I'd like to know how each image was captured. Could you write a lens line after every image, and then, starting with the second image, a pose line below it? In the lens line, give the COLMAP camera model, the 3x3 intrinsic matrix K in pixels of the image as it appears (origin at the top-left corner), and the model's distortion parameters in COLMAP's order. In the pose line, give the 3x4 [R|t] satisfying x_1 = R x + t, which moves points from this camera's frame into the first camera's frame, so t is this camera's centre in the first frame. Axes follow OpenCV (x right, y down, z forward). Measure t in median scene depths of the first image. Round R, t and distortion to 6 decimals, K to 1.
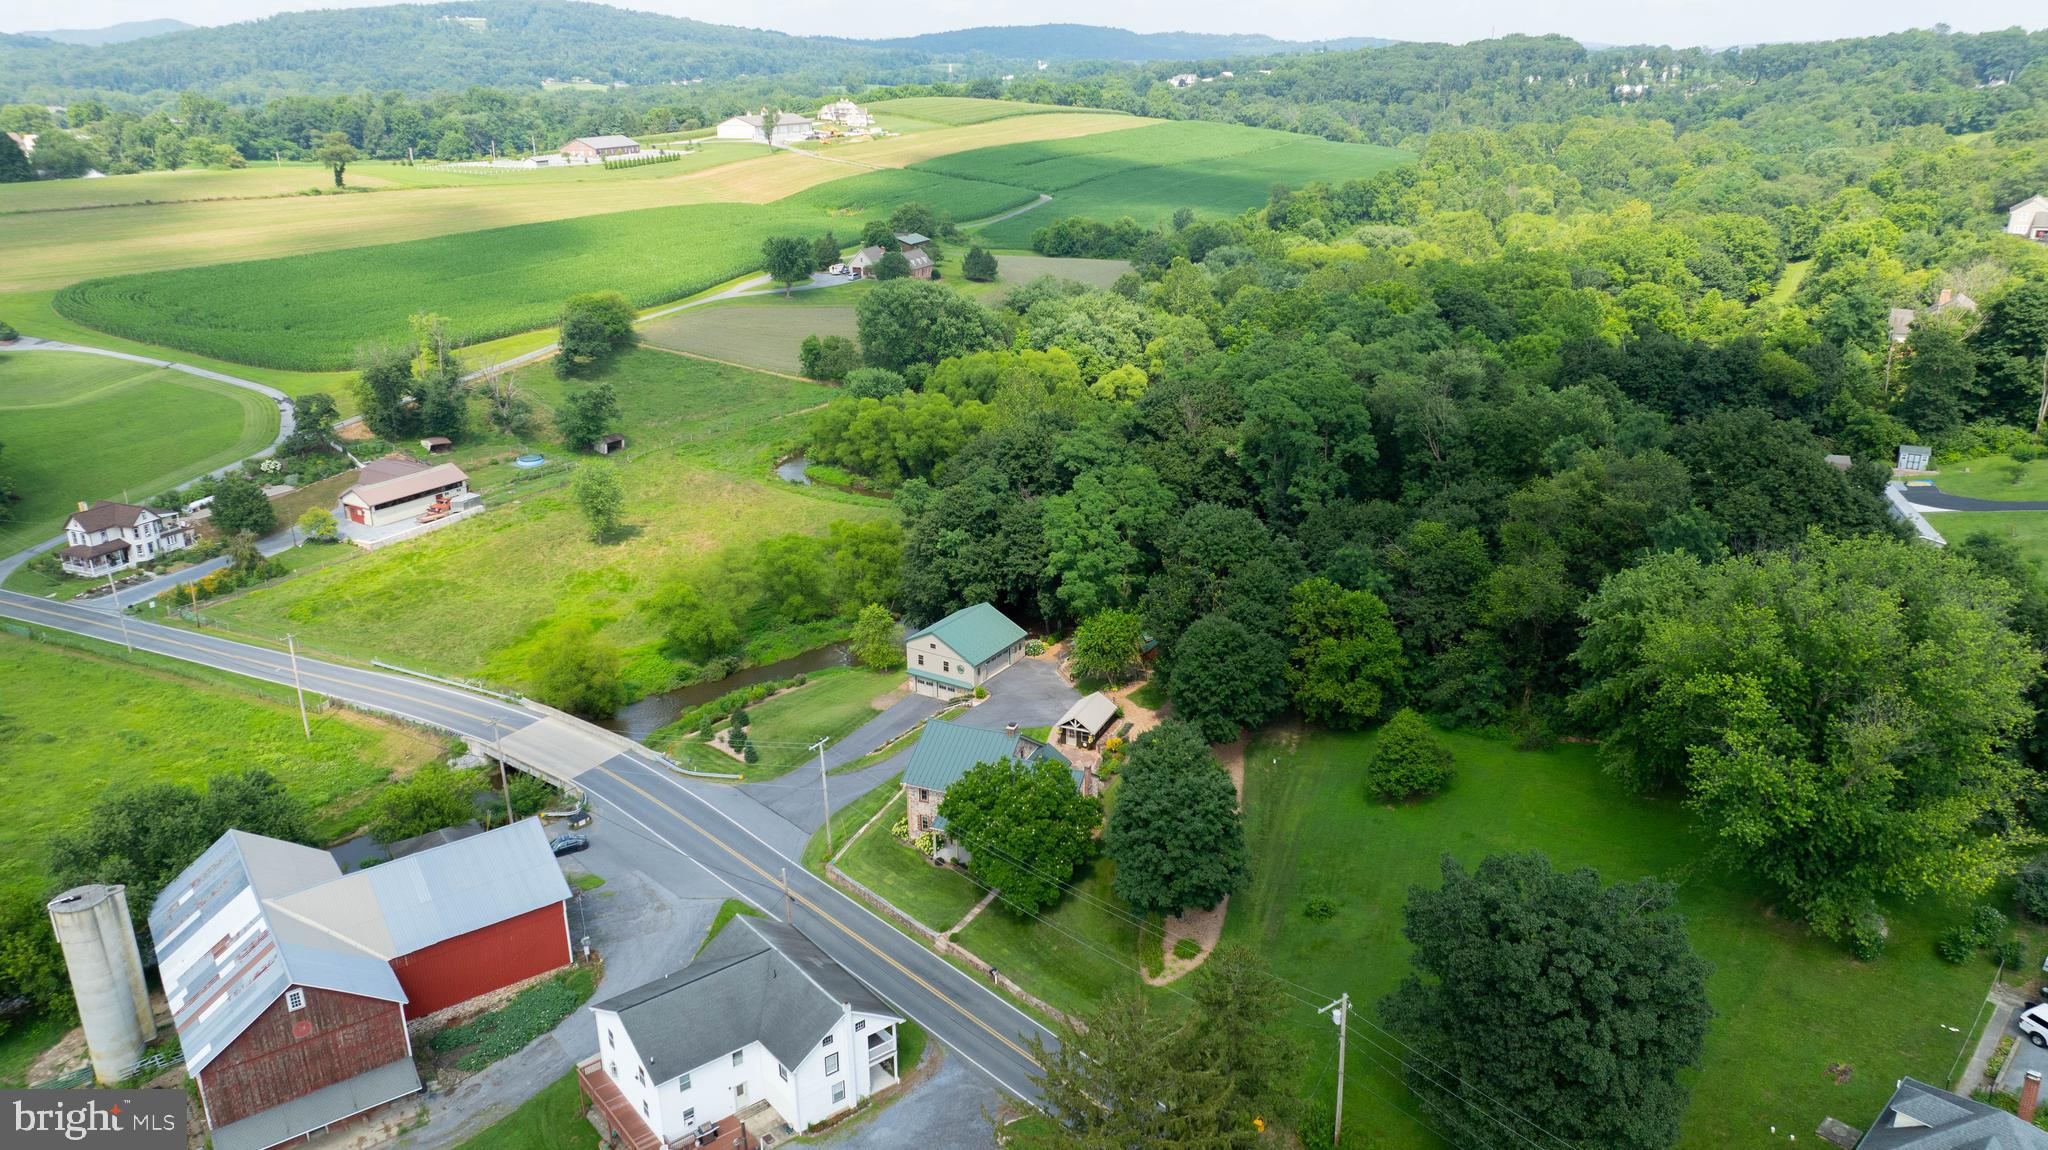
lens RADIAL K [[1423.4, 0, 1024.0], [0, 1423.4, 575.0], [0, 0, 1]] dist [-0.021311, 0.001336]
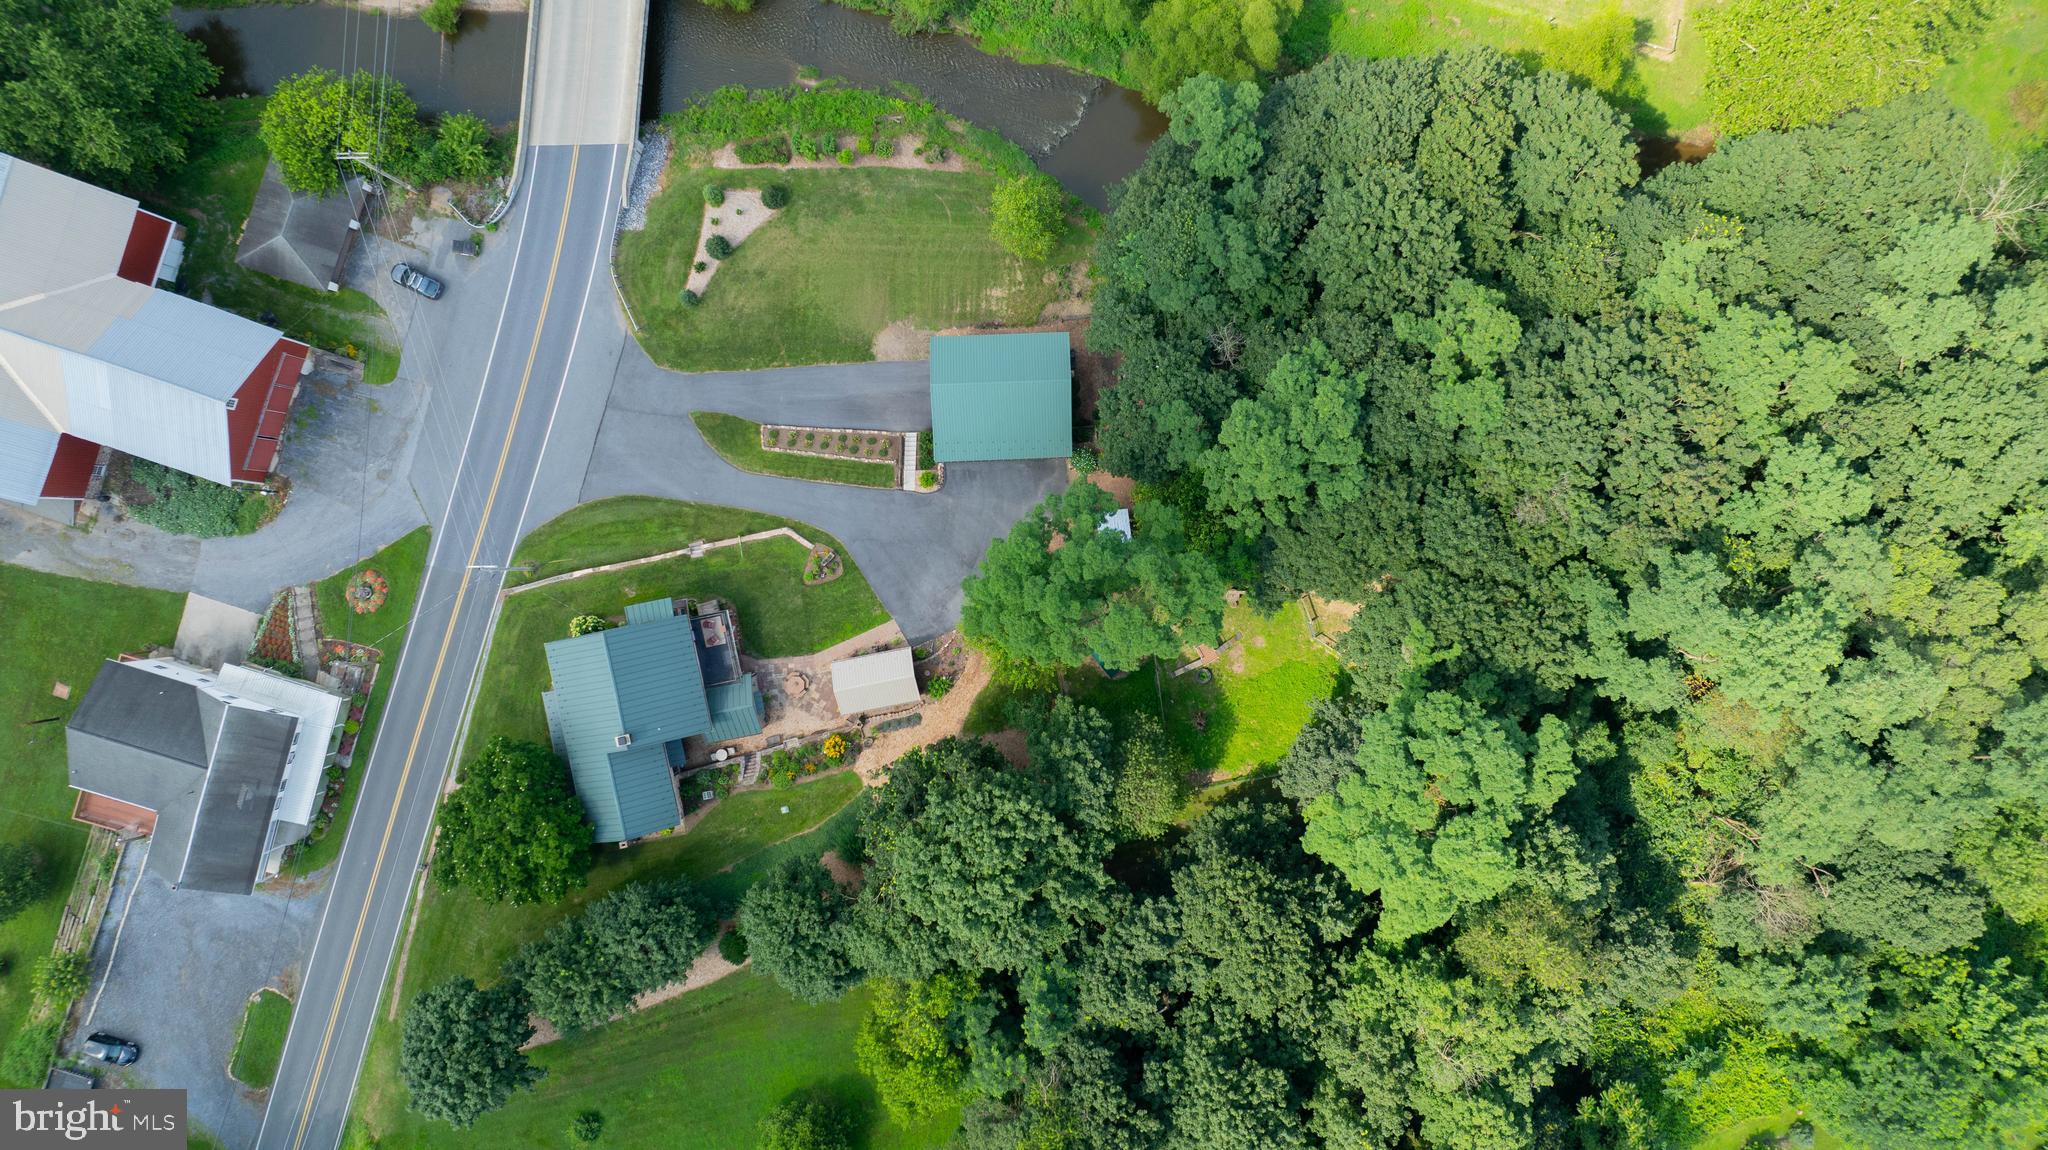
lens RADIAL K [[1430.7, 0, 1029.7], [0, 1430.7, 579.1], [0, 0, 1]] dist [-0.018312, 0.003197]
pose [[0.565286, 0.824670, 0.019257, 0.028085], [-0.272175, 0.164429, 0.948095, -0.619949], [0.778699, -0.541186, 0.317404, 0.761075]]
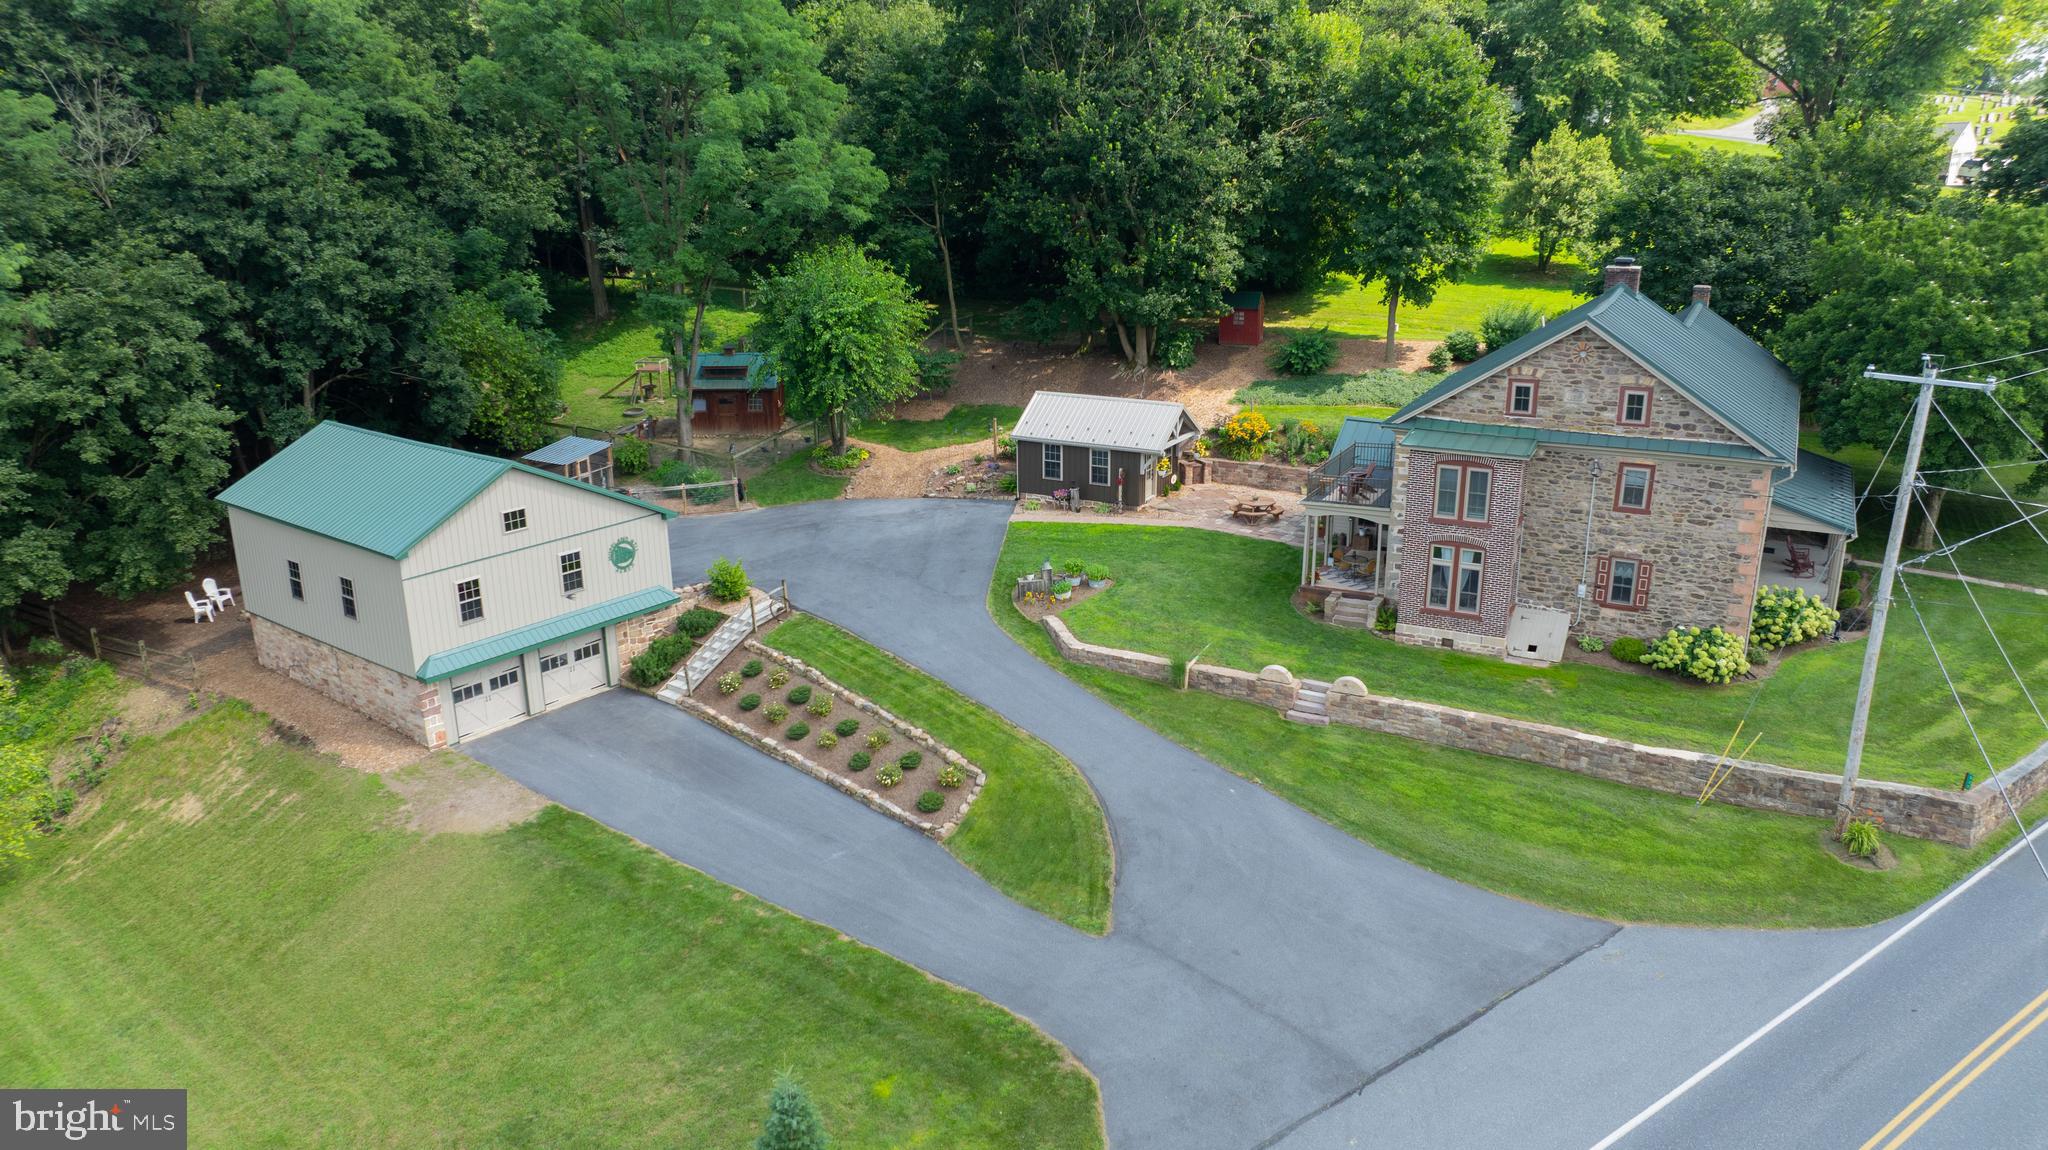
lens RADIAL K [[1430.7, 0, 1029.7], [0, 1430.7, 579.1], [0, 0, 1]] dist [-0.018312, 0.003197]
pose [[0.087669, -0.298913, 0.950245, -0.313816], [0.345219, 0.903921, 0.252491, 0.025695], [-0.934419, 0.305906, 0.182436, 0.864595]]
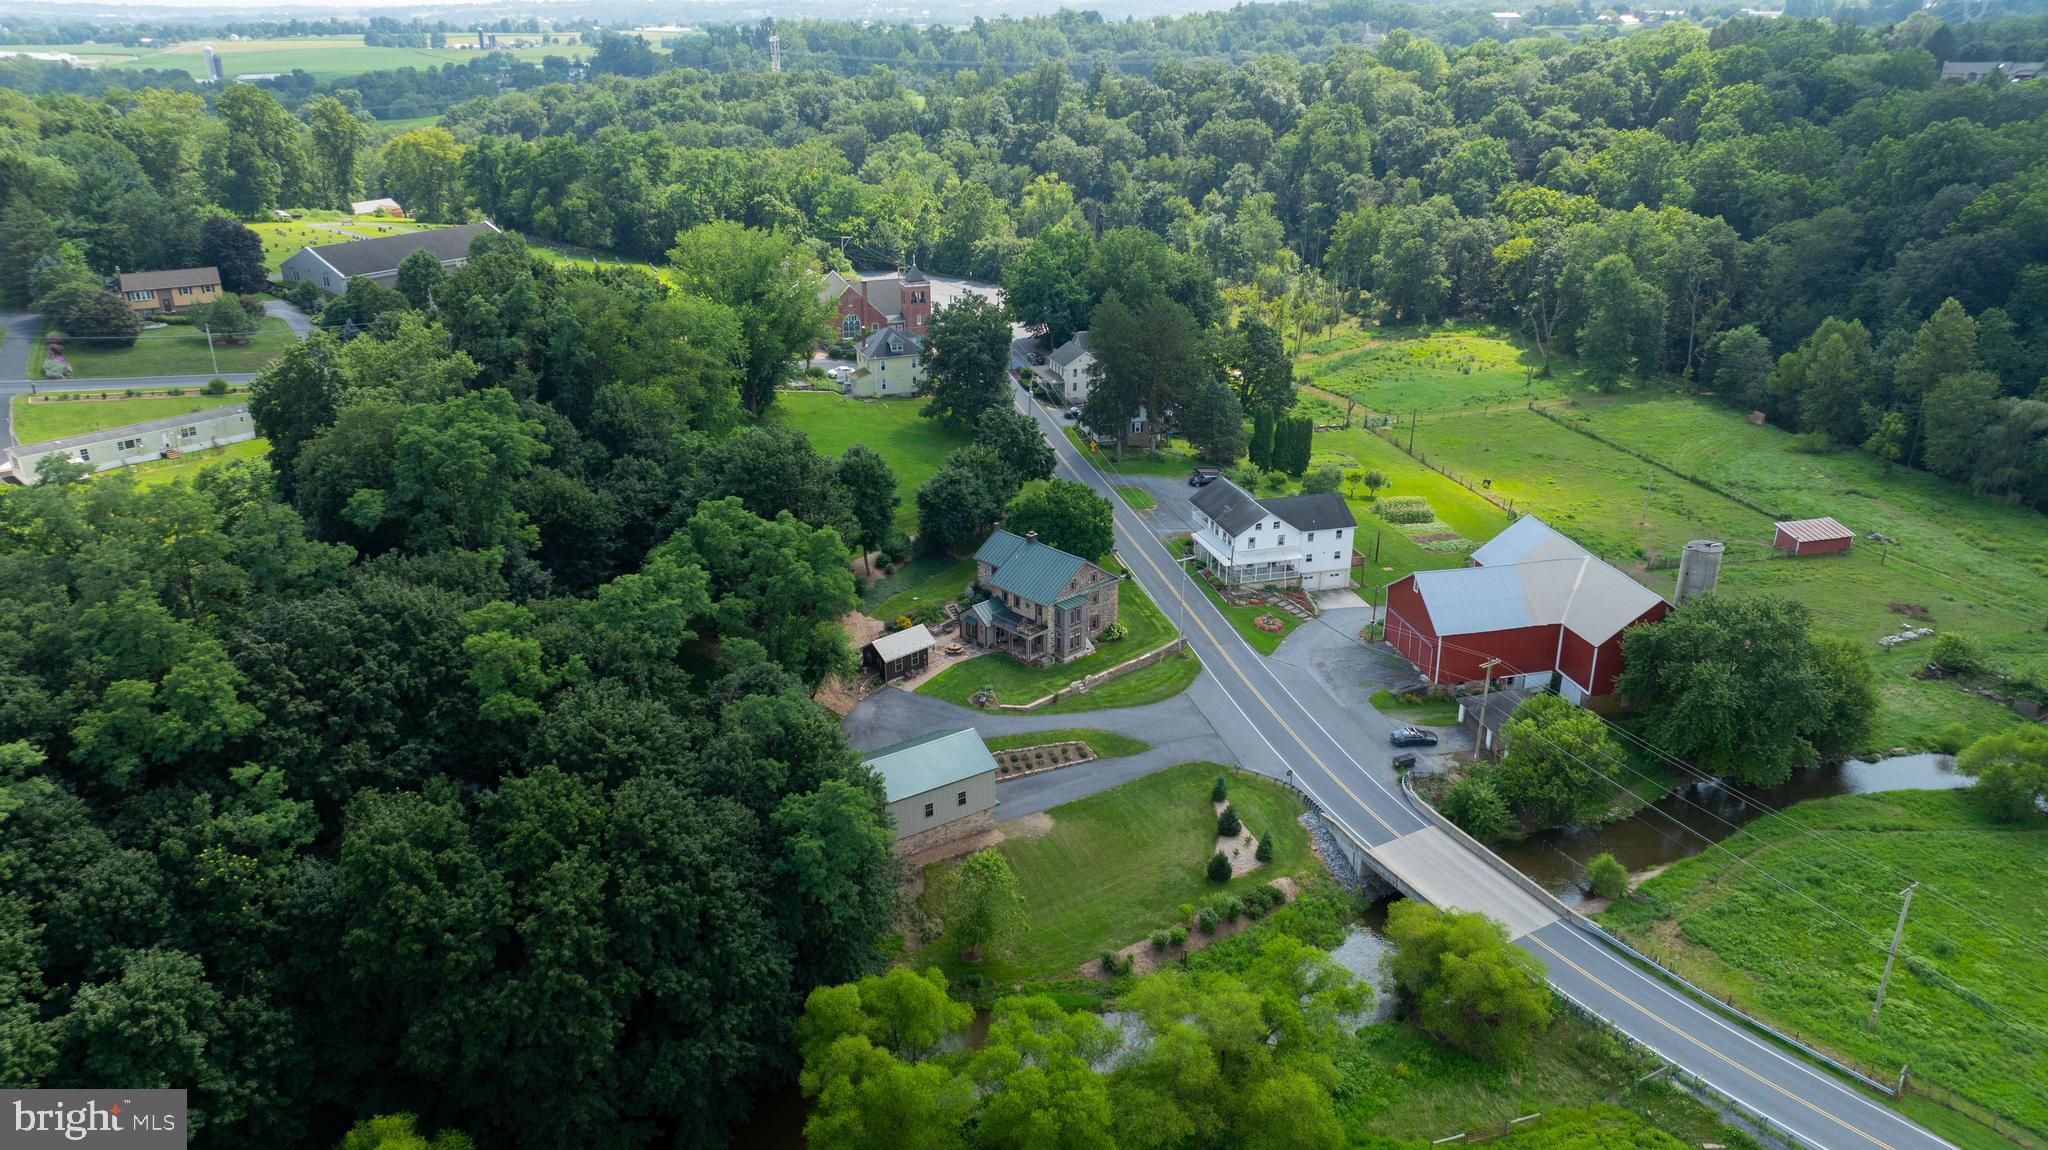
lens RADIAL K [[1423.4, 0, 1024.0], [0, 1423.4, 575.0], [0, 0, 1]] dist [-0.021311, 0.001336]
pose [[-0.912894, -0.143275, 0.382226, -0.371604], [0.147578, 0.757195, 0.636300, -0.508006], [-0.380585, 0.637282, -0.670094, 1.447992]]
